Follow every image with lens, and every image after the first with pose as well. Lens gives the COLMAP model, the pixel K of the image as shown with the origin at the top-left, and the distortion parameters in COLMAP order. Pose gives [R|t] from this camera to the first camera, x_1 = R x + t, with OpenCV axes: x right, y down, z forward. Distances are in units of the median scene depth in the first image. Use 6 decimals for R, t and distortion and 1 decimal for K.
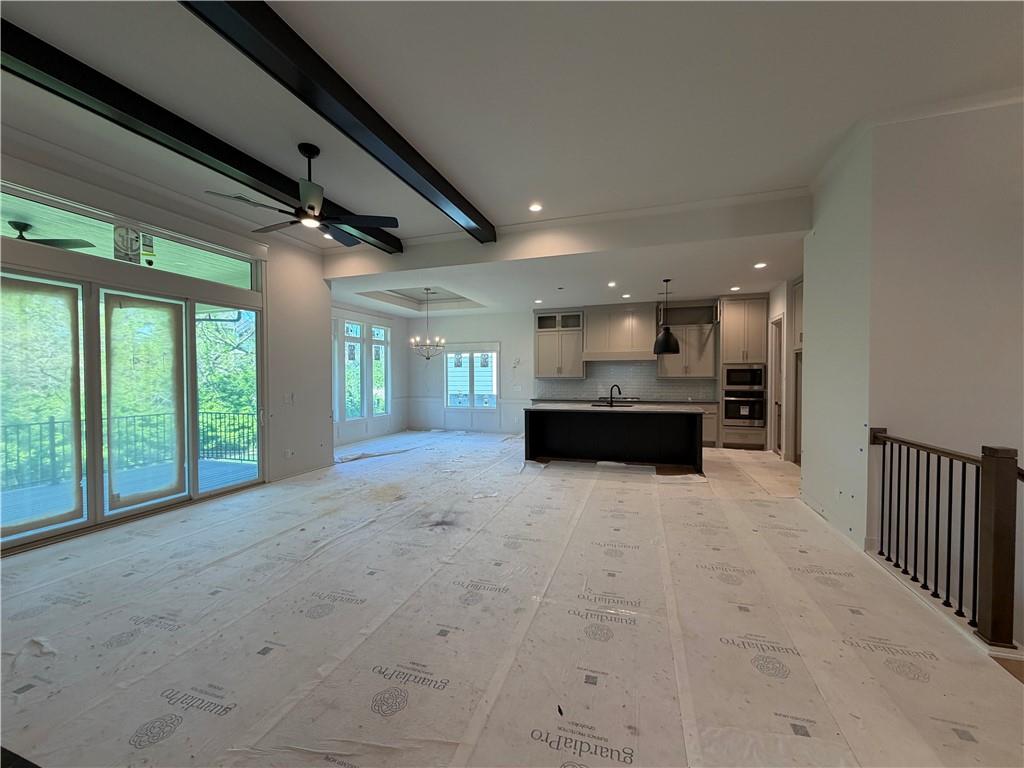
lens RADIAL K [[408.5, 0, 506.9], [0, 408.5, 382.5], [0, 0, 1]] dist [0.001026, -0.000025]
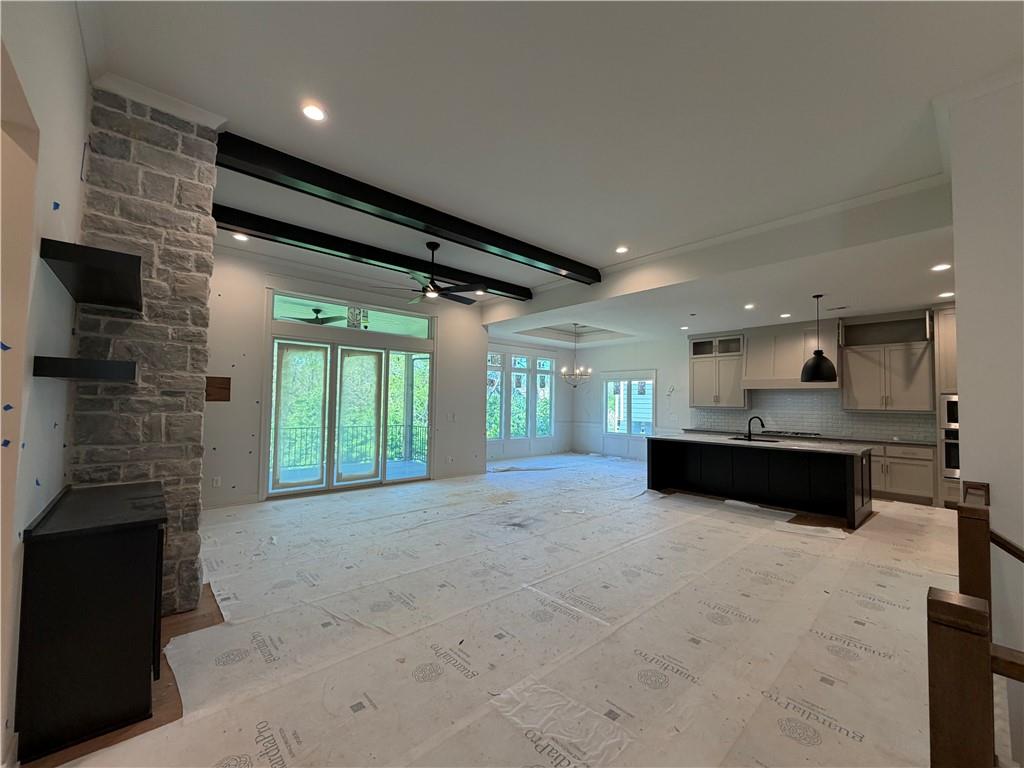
lens RADIAL K [[408.5, 0, 511.4], [0, 408.5, 384.8], [0, 0, 1]] dist [0.001026, -0.000025]
pose [[0.869679, -0.001988, -0.493613, 0.264097], [-0.026080, 0.998410, -0.049972, -0.005389], [0.492928, 0.056333, 0.868245, -0.051545]]
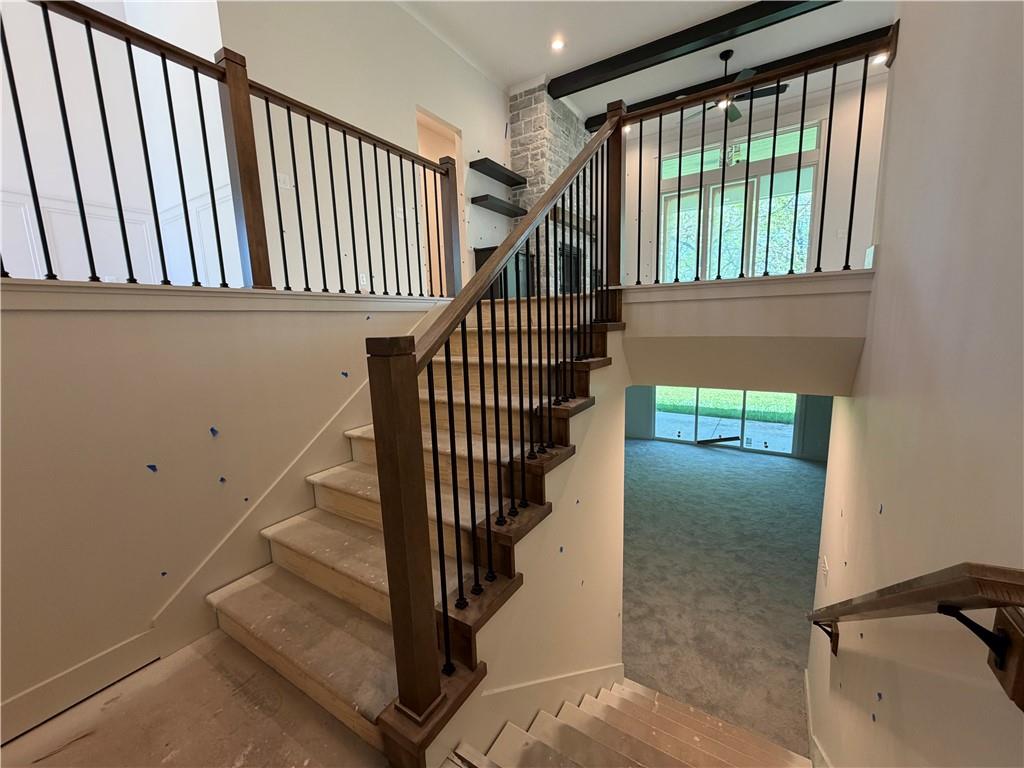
lens RADIAL K [[408.5, 0, 511.6], [0, 408.5, 386.1], [0, 0, 1]] dist [0.001026, -0.000025]
pose [[-0.226521, 0.164120, -0.960080, 0.802640], [0.020423, 0.986285, 0.163781, 0.236399], [0.973792, 0.017492, -0.226766, 0.319526]]
